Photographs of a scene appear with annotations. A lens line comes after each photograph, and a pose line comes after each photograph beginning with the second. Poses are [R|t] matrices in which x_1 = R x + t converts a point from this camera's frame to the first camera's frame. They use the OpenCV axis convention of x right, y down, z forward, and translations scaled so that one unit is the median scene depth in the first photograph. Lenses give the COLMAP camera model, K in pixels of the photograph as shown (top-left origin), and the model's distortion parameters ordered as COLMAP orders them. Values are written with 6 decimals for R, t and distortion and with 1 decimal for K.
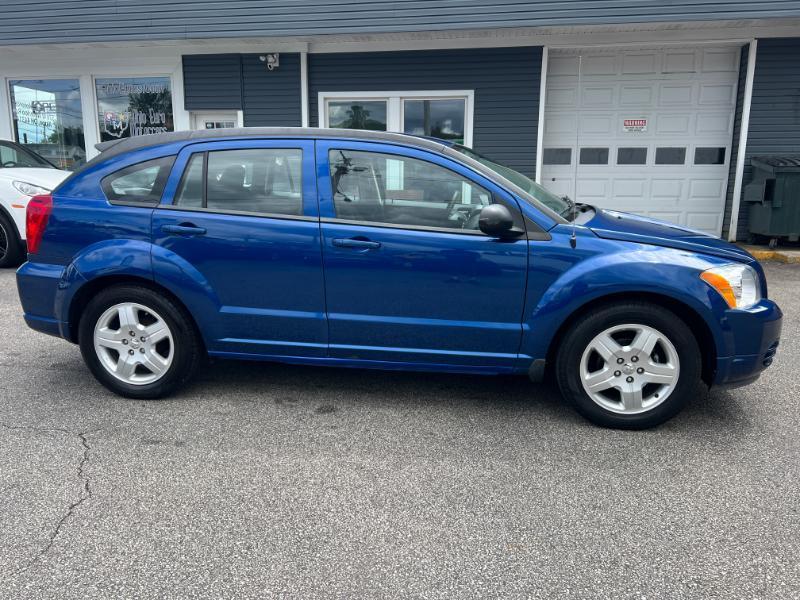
lens RADIAL K [[599.6, 0, 398.9], [0, 599.6, 296.1], [0, 0, 1]] dist [0.042183, -0.046725]
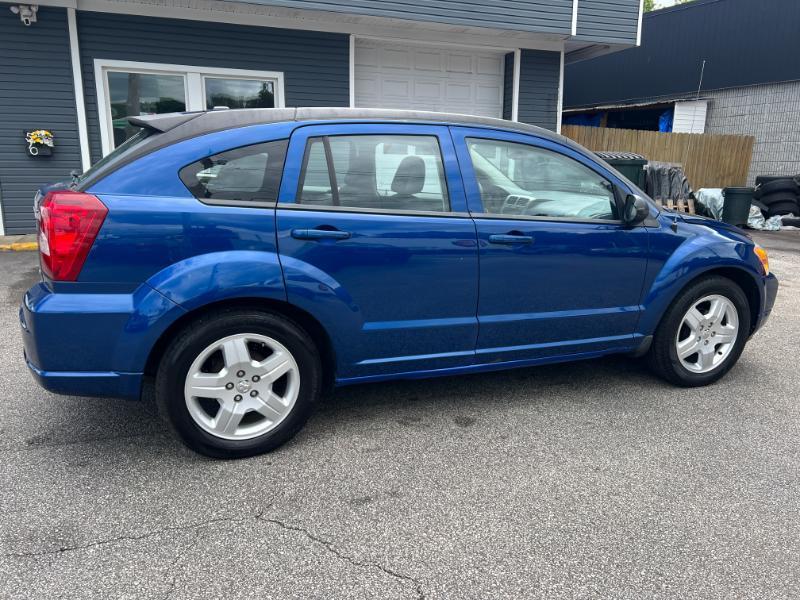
lens RADIAL K [[599.6, 0, 398.9], [0, 599.6, 296.1], [0, 0, 1]] dist [0.042183, -0.046725]
pose [[0.869338, -0.099247, 0.484151, -0.626273], [0.088687, 0.995055, 0.044733, -0.051607], [-0.486196, 0.004050, 0.873840, 0.239652]]
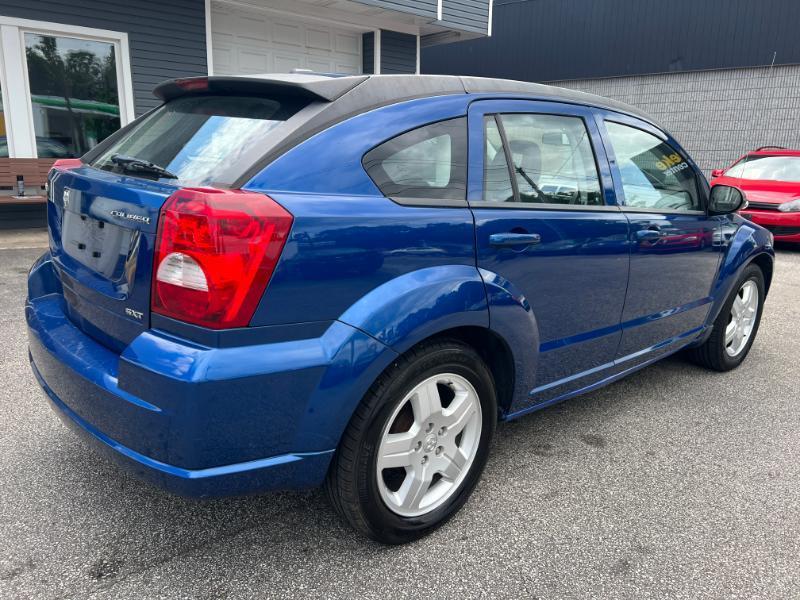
lens RADIAL K [[605.3, 0, 395.3], [0, 605.3, 286.7], [0, 0, 1]] dist [0.035249, -0.044272]
pose [[0.647866, -0.151619, 0.746513, -0.871987], [0.124511, 0.987889, 0.092586, -0.127261], [-0.751510, 0.032966, 0.658898, 0.640537]]
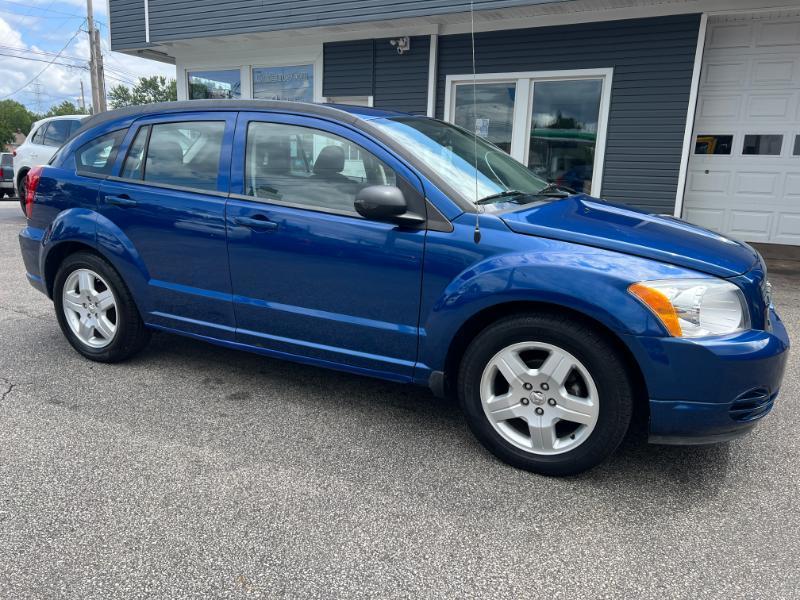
lens RADIAL K [[602.2, 0, 399.0], [0, 602.2, 295.6], [0, 0, 1]] dist [0.052490, -0.061596]
pose [[0.945617, 0.090588, -0.312412, 0.400989], [-0.086454, 0.995888, 0.027089, -0.018426], [0.313582, 0.001394, 0.949560, 0.161453]]
